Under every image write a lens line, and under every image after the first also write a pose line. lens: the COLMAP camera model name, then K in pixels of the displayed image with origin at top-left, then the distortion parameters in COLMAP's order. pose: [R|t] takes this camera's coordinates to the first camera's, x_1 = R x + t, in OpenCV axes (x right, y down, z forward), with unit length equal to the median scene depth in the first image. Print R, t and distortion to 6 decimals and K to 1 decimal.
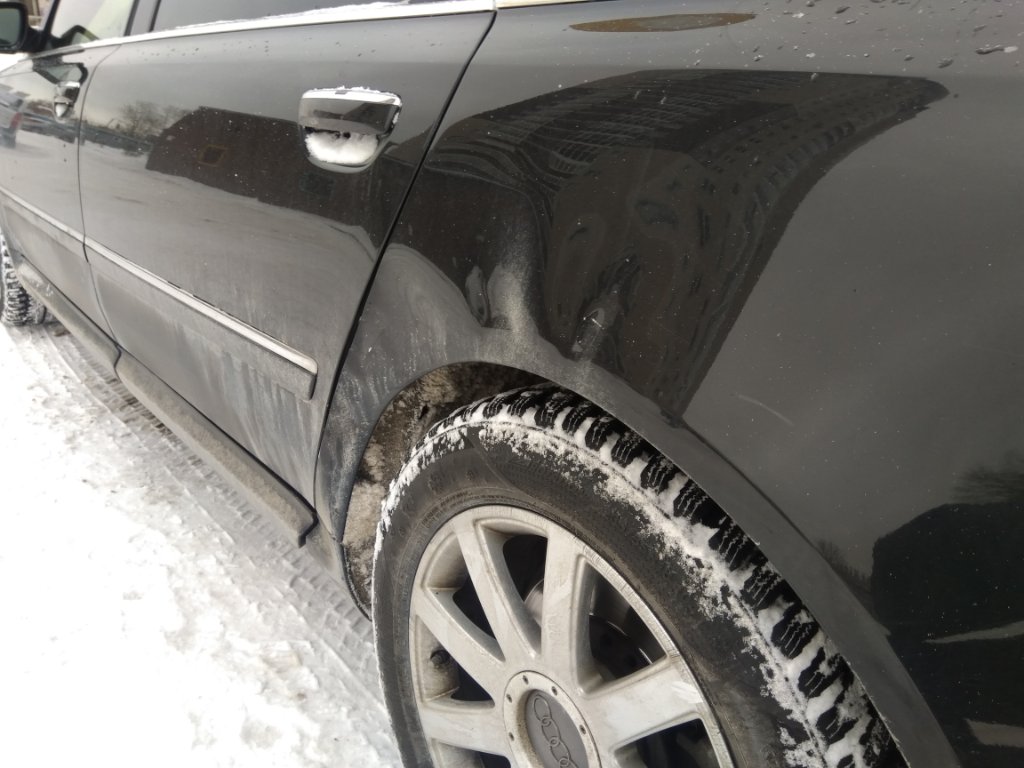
lens RADIAL K [[797.3, 0, 517.2], [0, 797.3, 375.6], [0, 0, 1]] dist [0.078639, -0.139515]
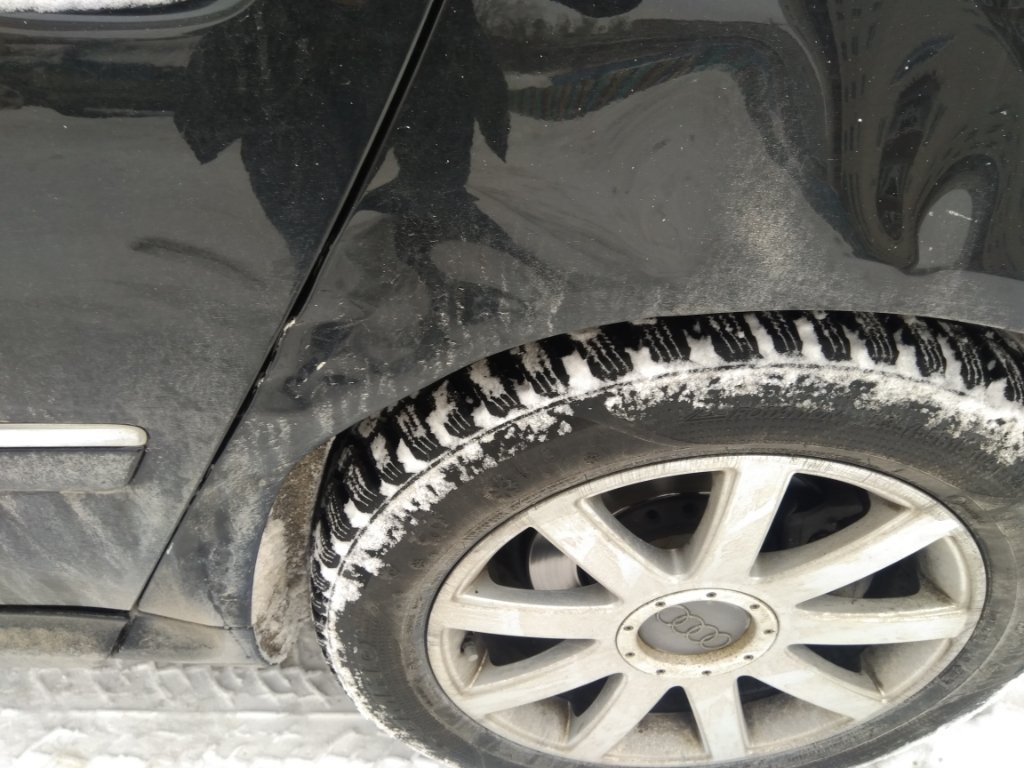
lens RADIAL K [[797.3, 0, 508.4], [0, 797.3, 393.1], [0, 0, 1]] dist [0.078639, -0.139515]
pose [[0.627532, -0.533591, 0.566997, -0.522041], [0.234207, 0.823873, 0.516120, -0.330684], [-0.742530, -0.191087, 0.641977, 0.696955]]
